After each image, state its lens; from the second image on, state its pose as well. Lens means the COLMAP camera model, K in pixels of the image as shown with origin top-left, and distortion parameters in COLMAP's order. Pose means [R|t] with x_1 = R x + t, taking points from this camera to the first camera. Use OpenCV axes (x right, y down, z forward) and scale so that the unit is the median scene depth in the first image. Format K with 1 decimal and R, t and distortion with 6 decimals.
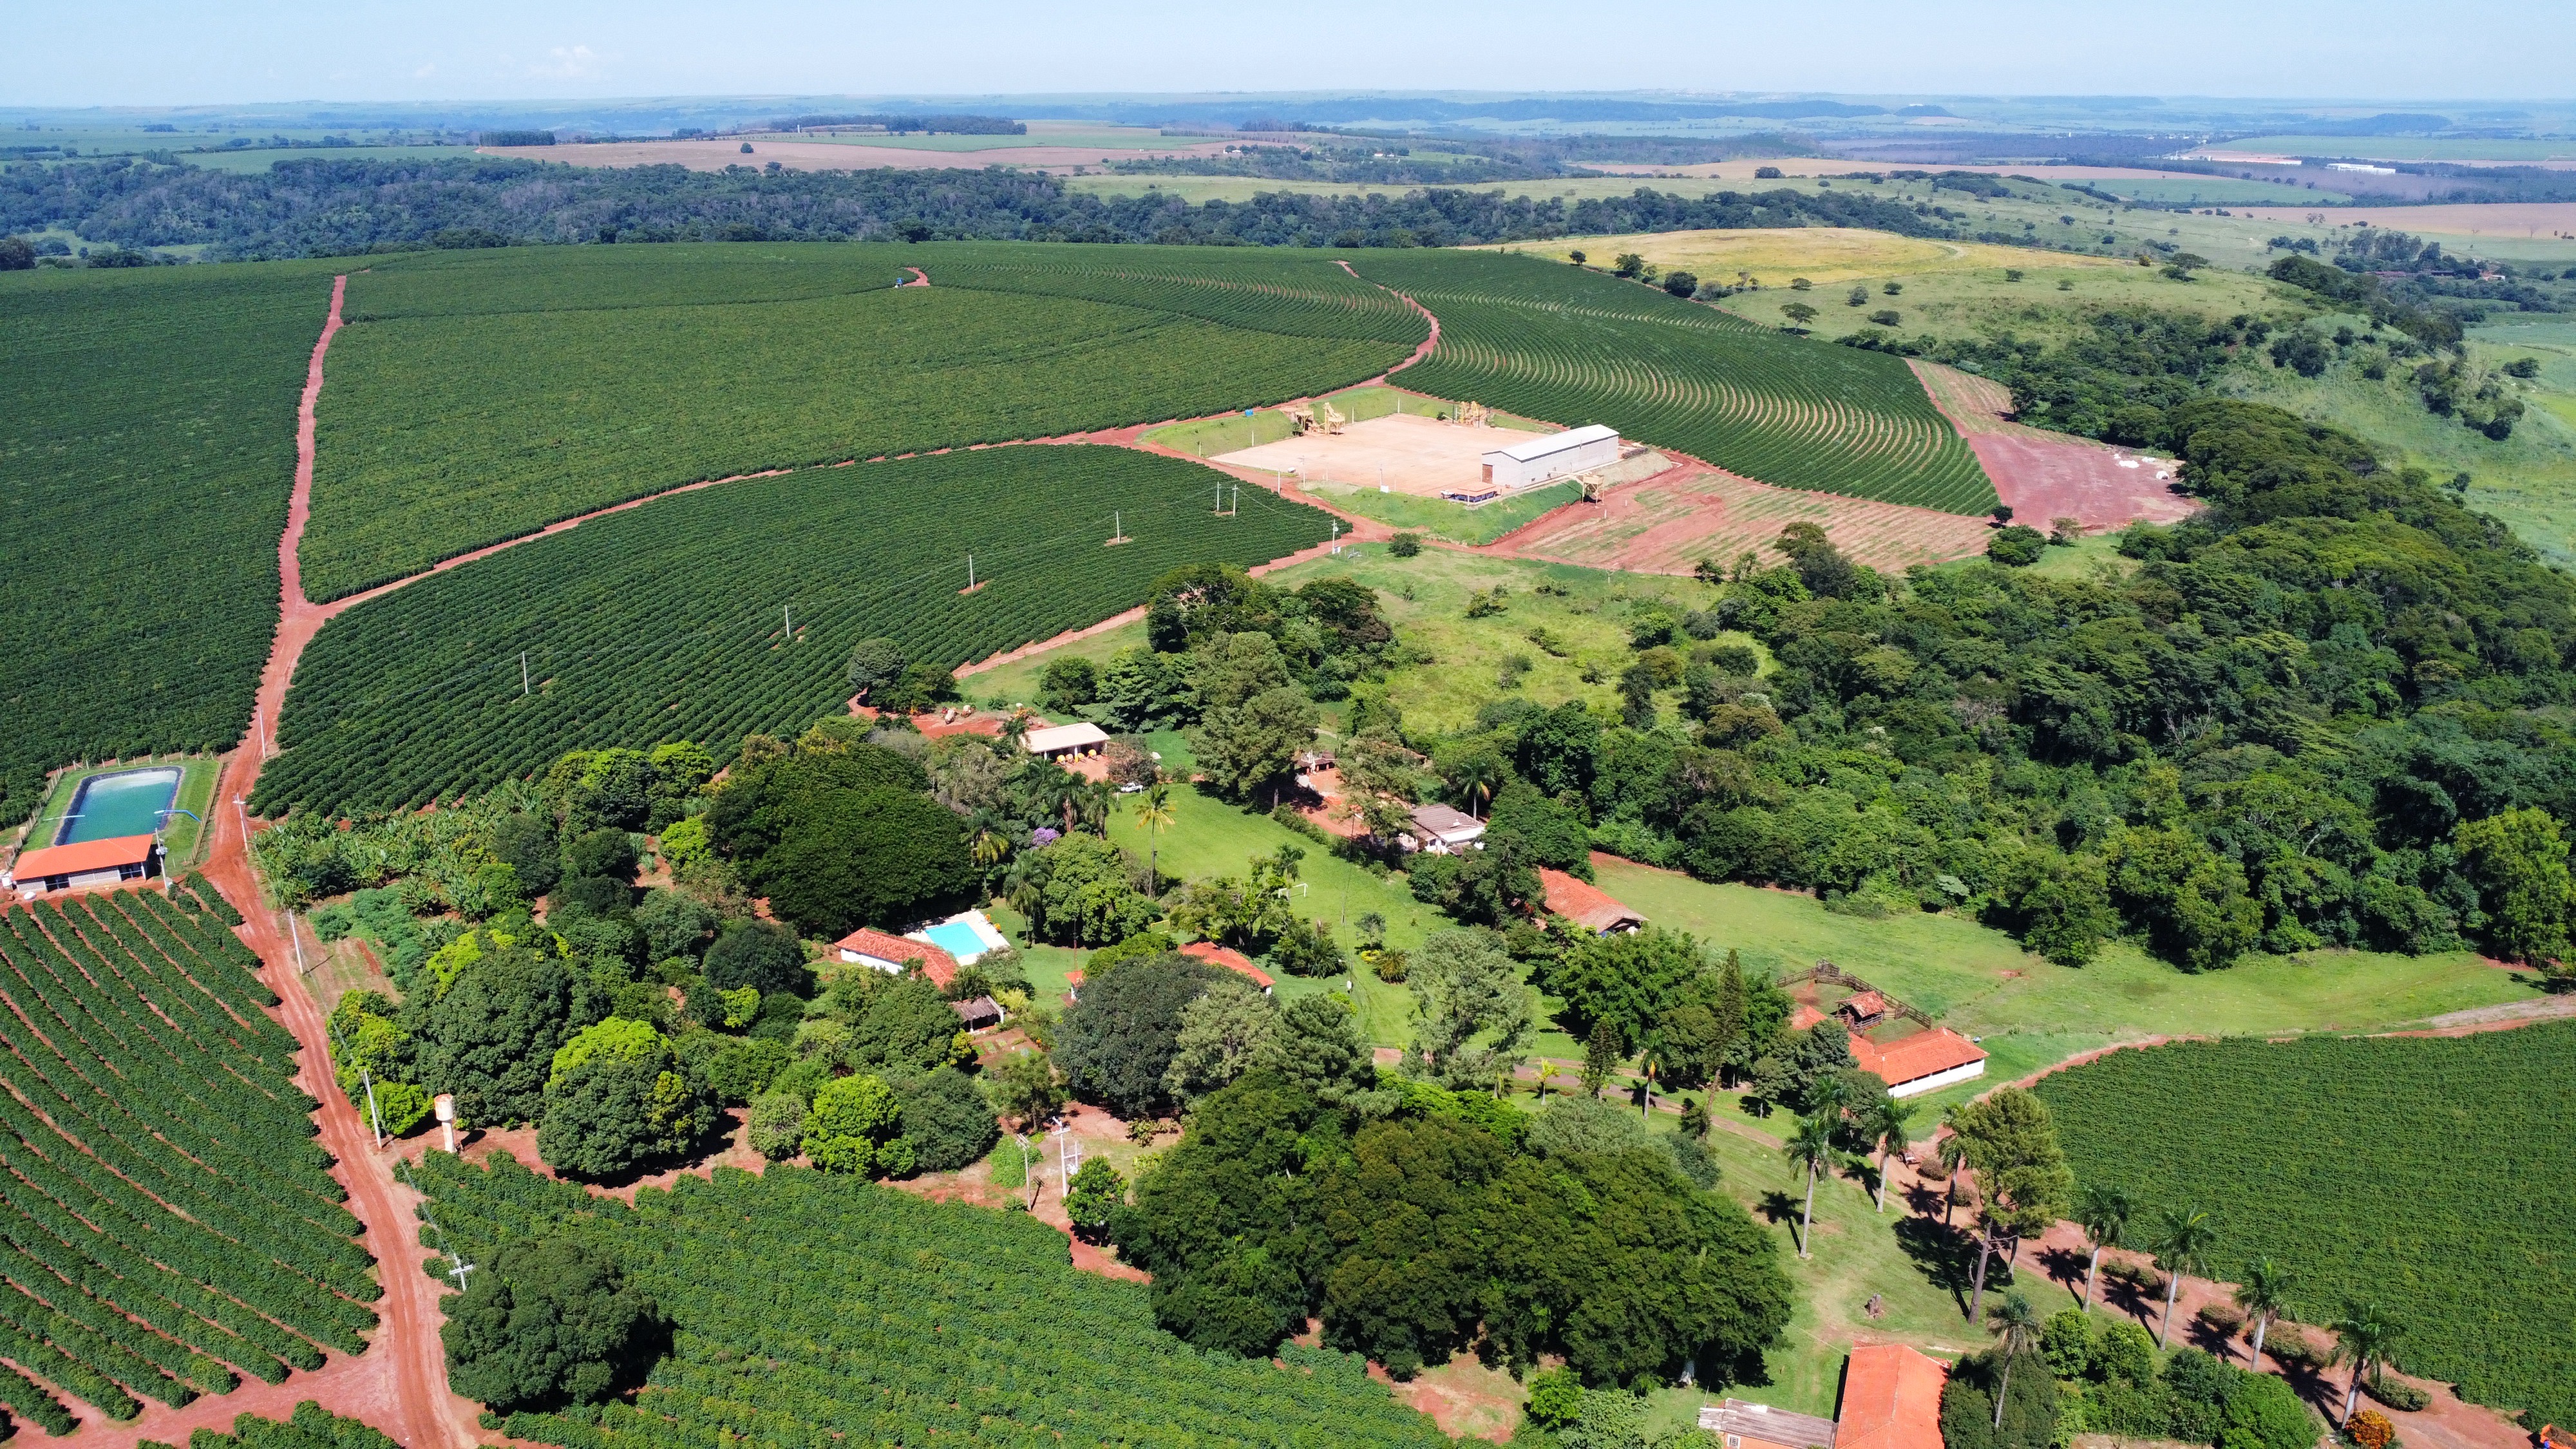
lens RADIAL K [[1869.0, 0, 1276.7], [0, 1869.0, 713.1], [0, 0, 1]] dist [-0.024378, -0.023661]
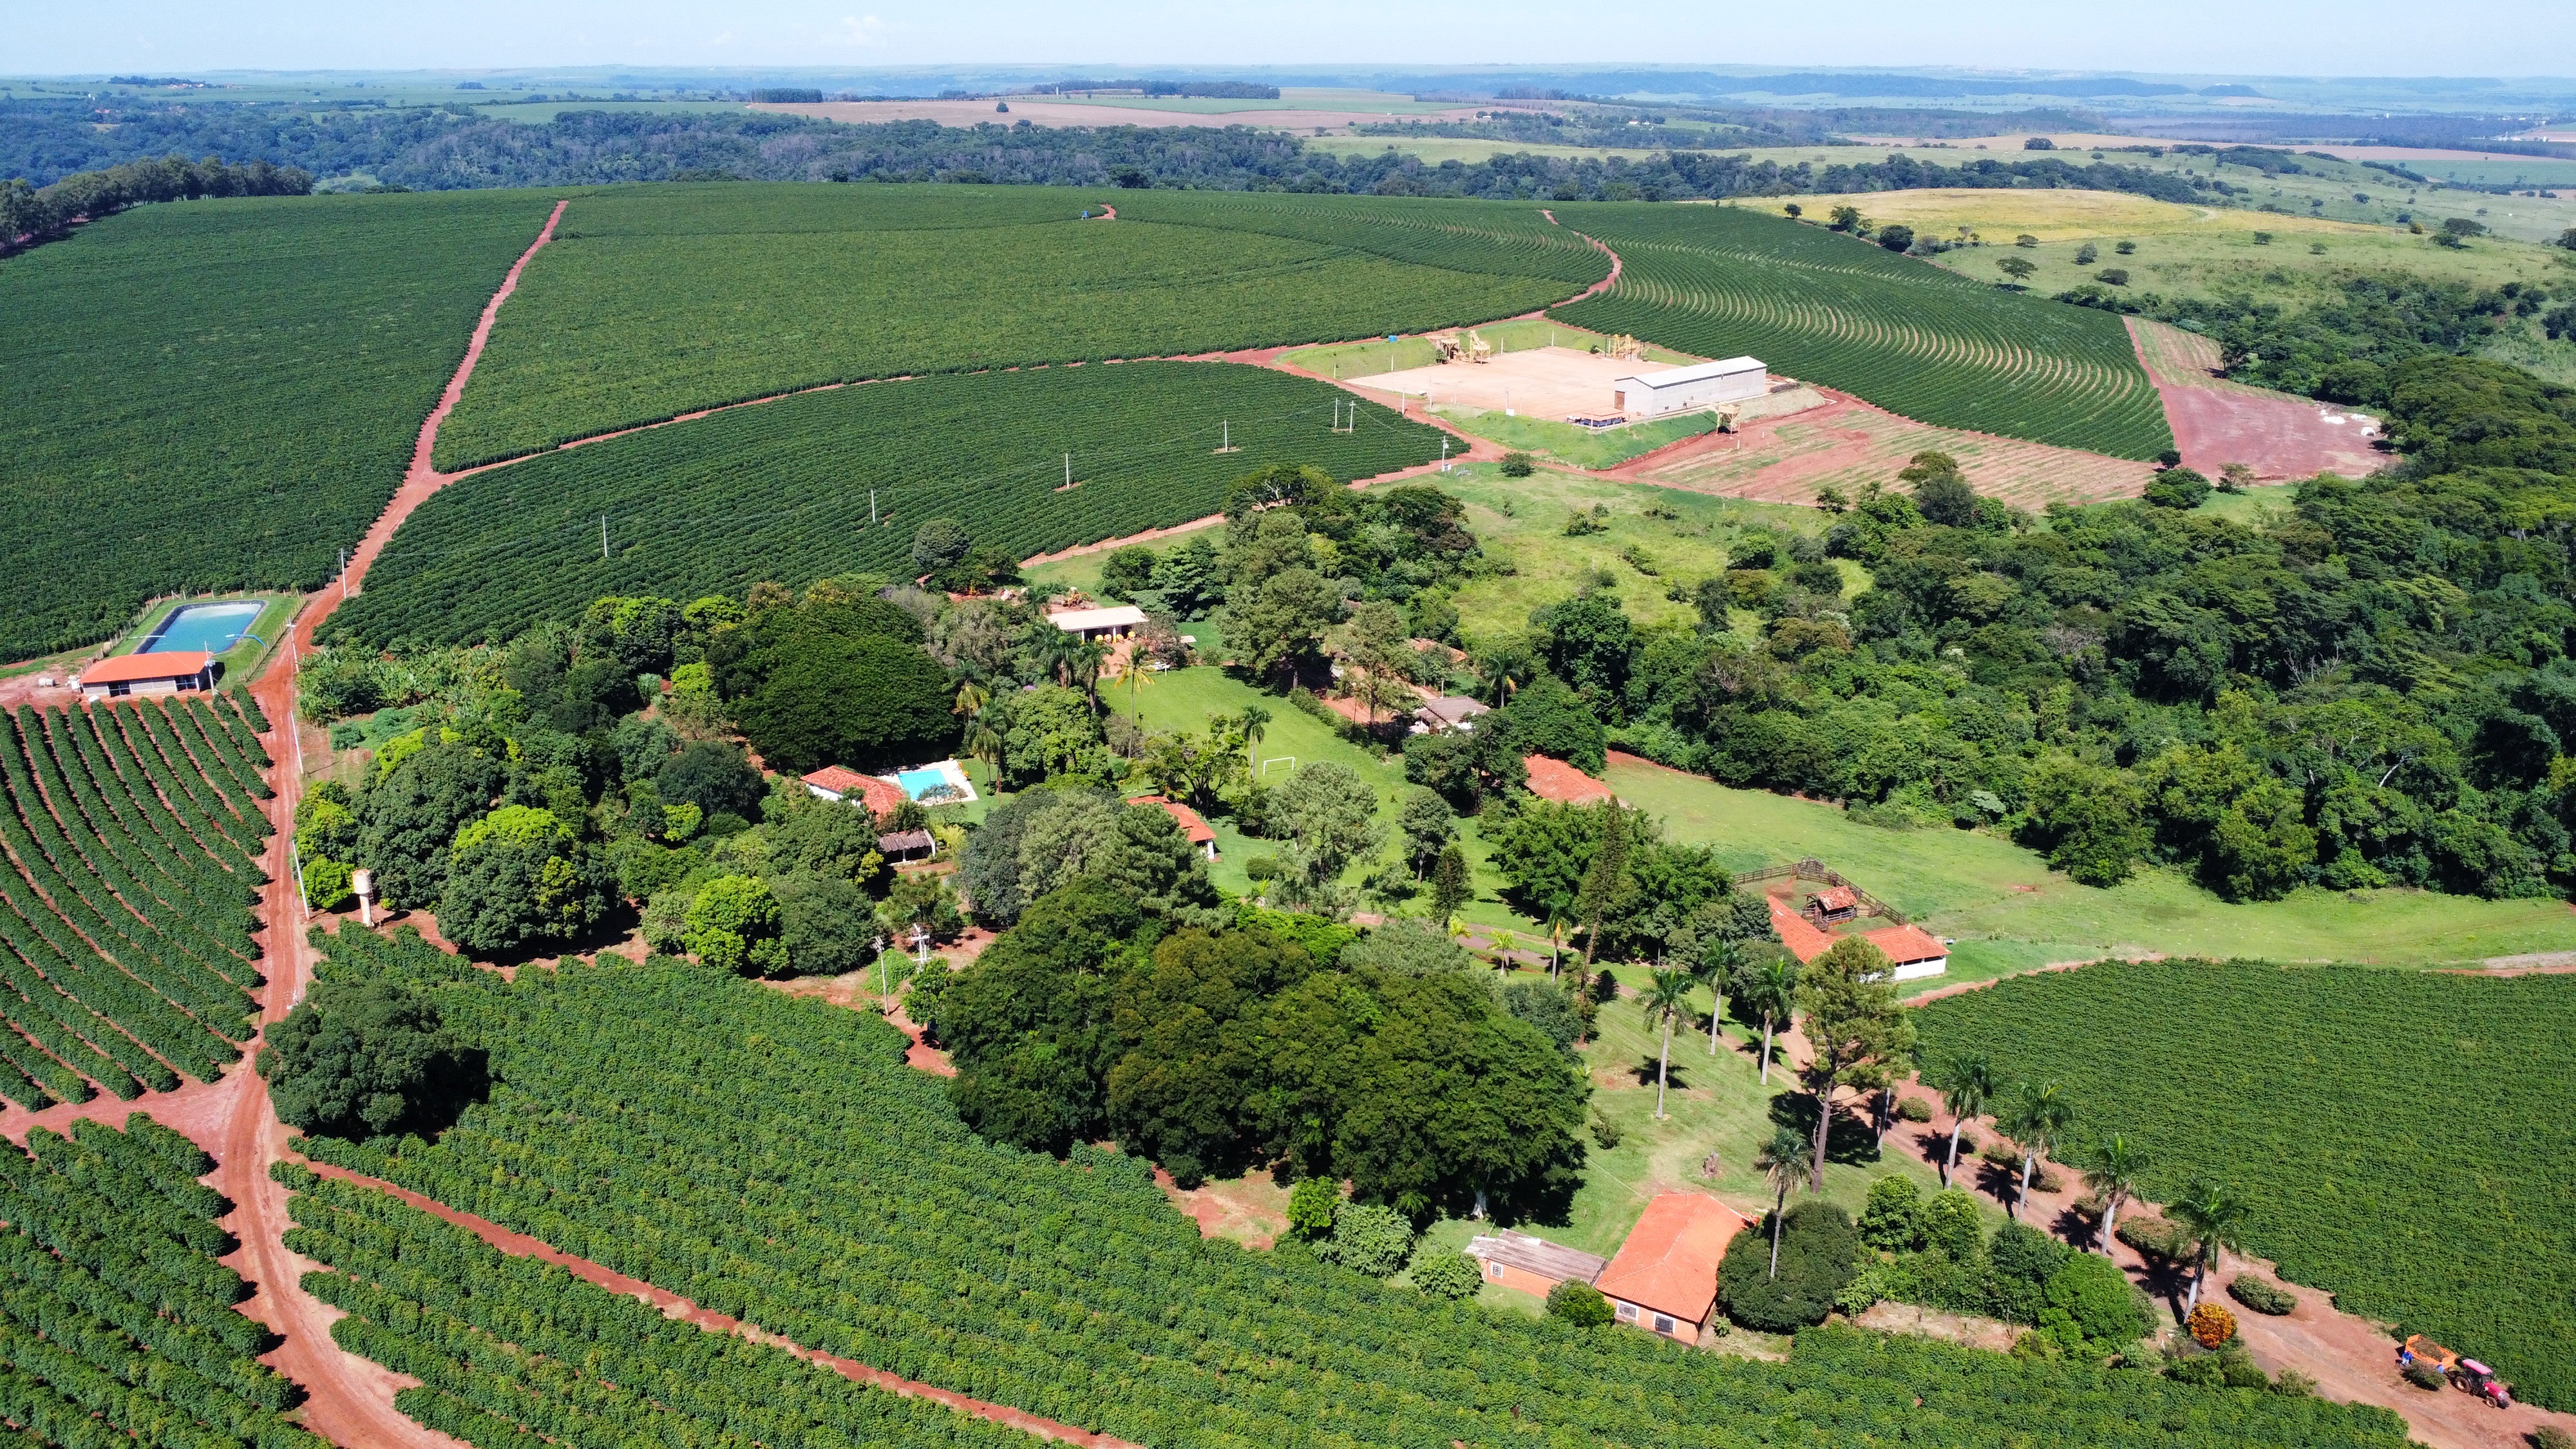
lens RADIAL K [[1869.0, 0, 1276.7], [0, 1869.0, 713.1], [0, 0, 1]] dist [-0.024378, -0.023661]
pose [[0.990463, 0.049695, -0.128503, 0.119063], [-0.048034, 0.998718, 0.015988, 0.047550], [0.129133, -0.009663, 0.991580, 0.019678]]
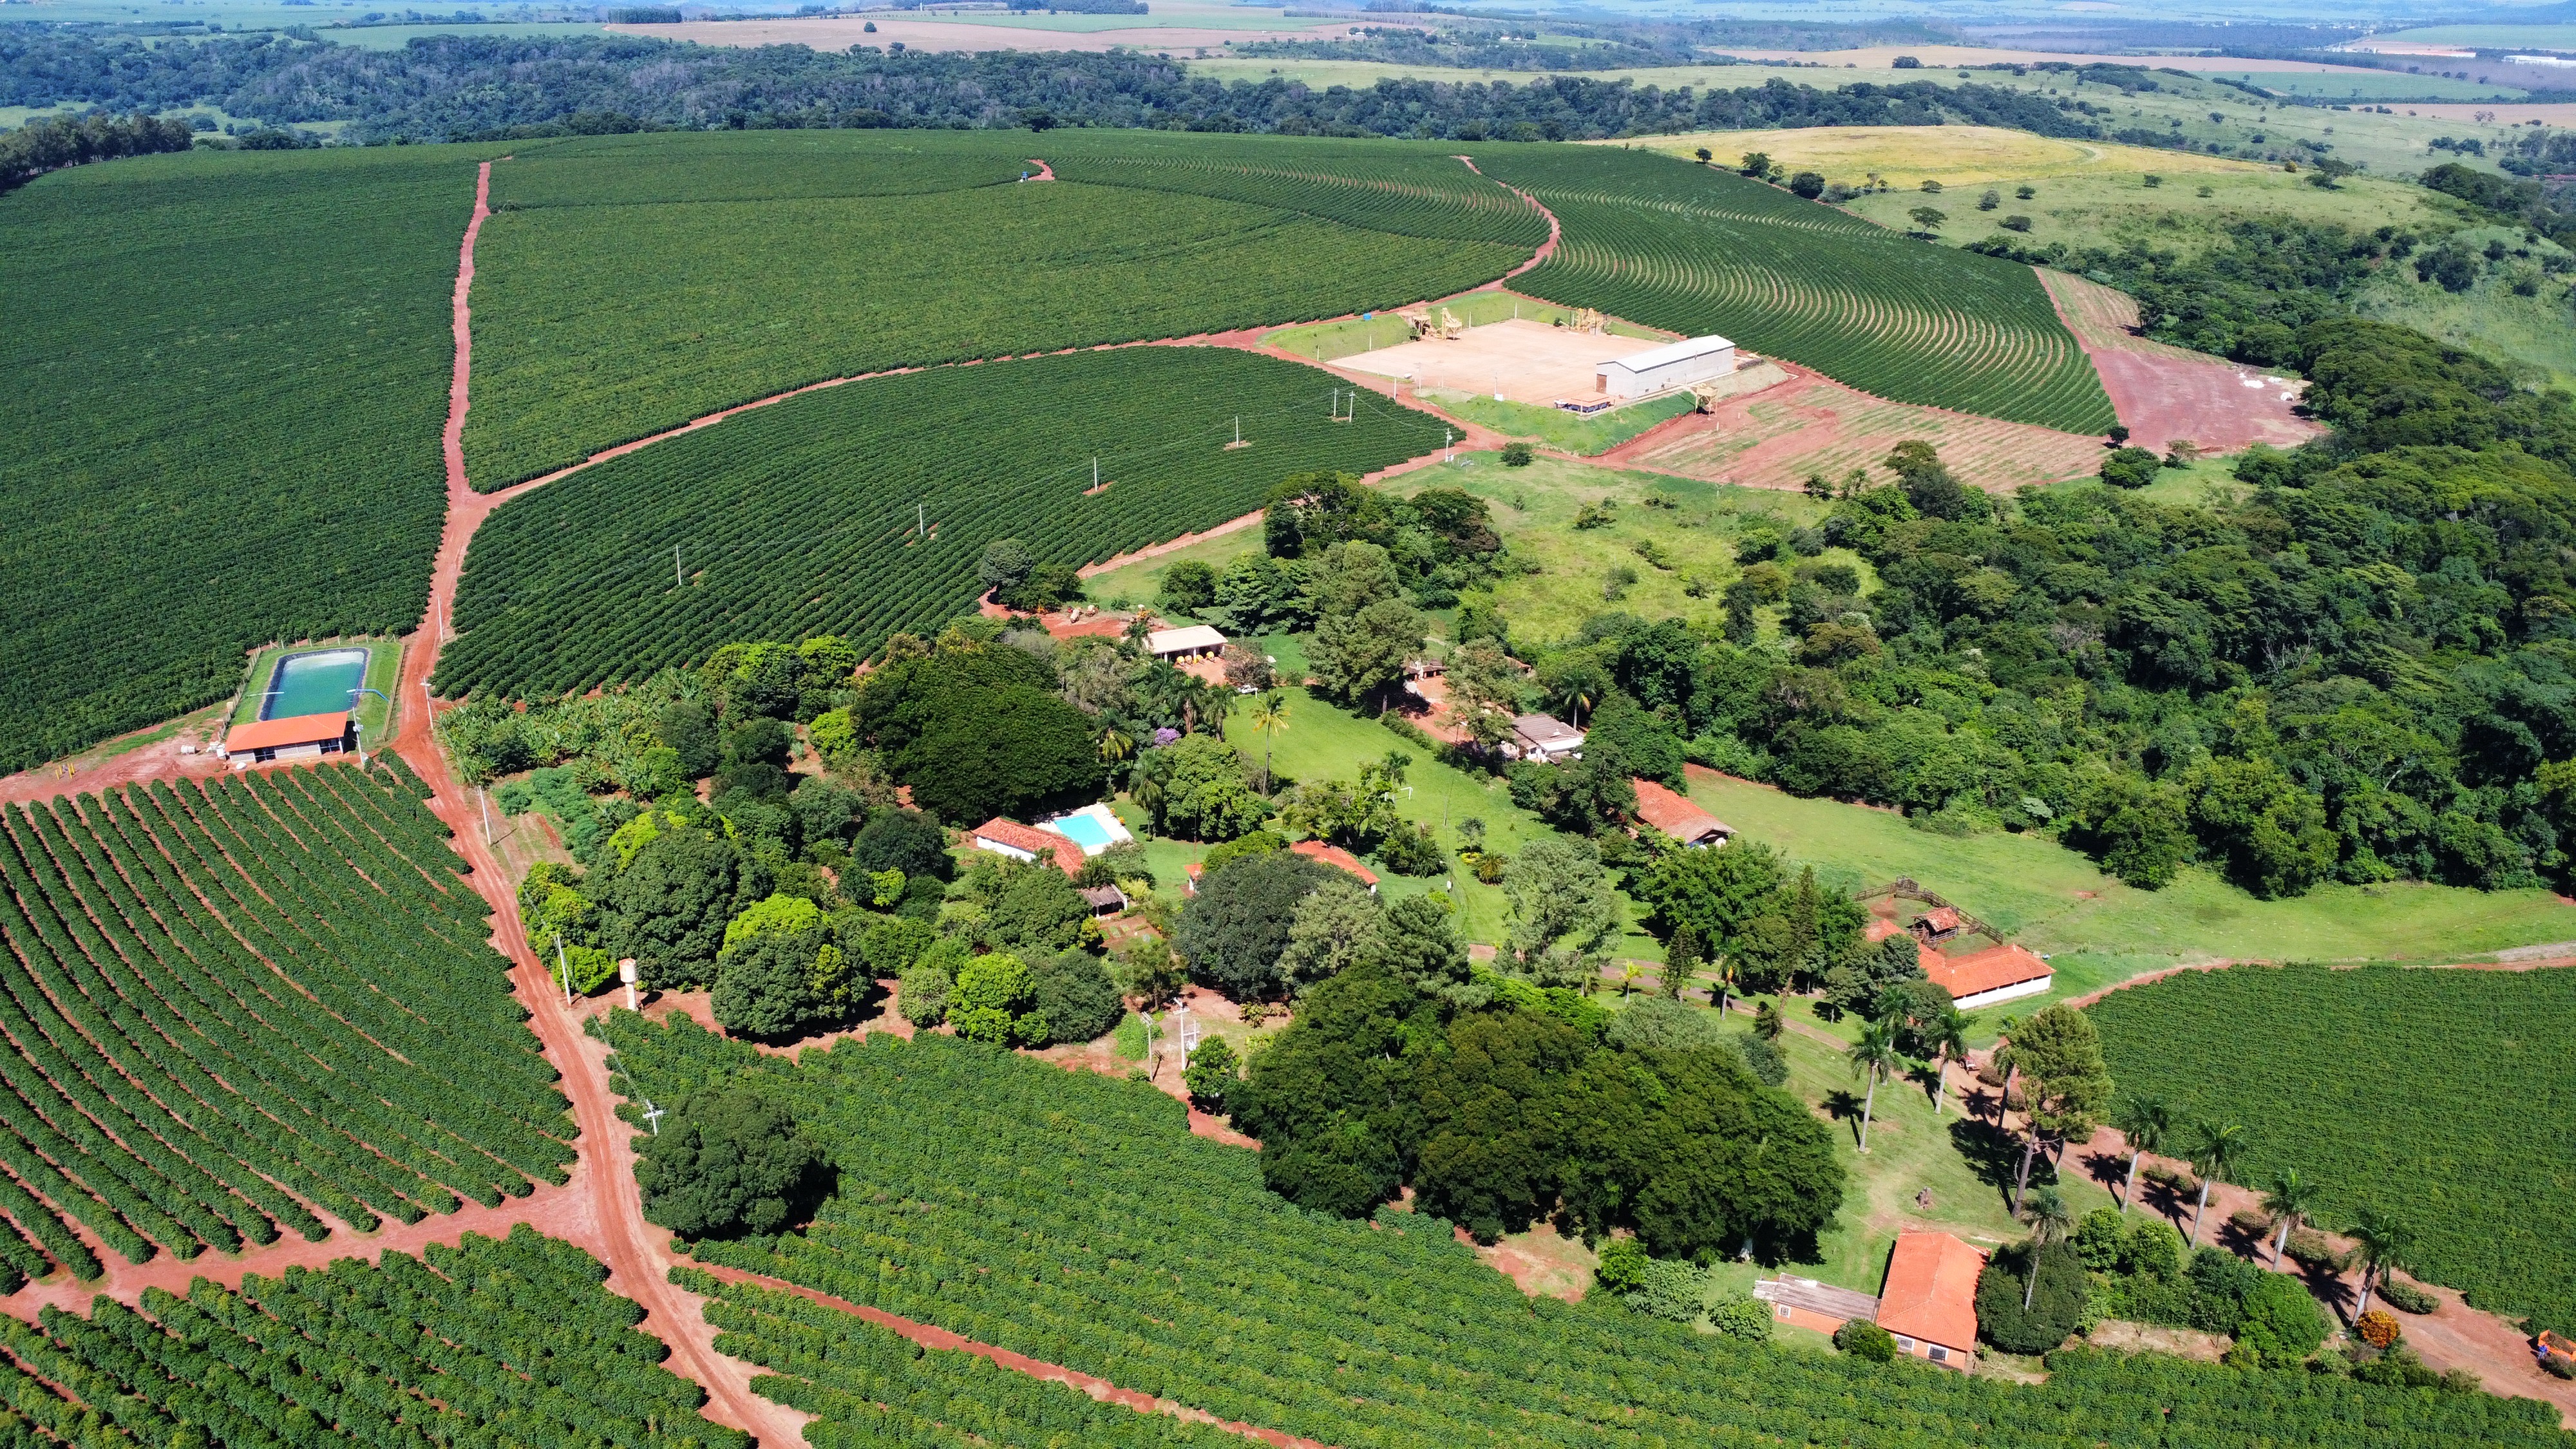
lens RADIAL K [[1869.0, 0, 1276.7], [0, 1869.0, 713.1], [0, 0, 1]] dist [-0.024378, -0.023661]
pose [[0.998022, 0.027812, -0.056376, -0.001553], [-0.024415, 0.997896, 0.060069, -0.010975], [0.057928, -0.058574, 0.996601, -0.049378]]
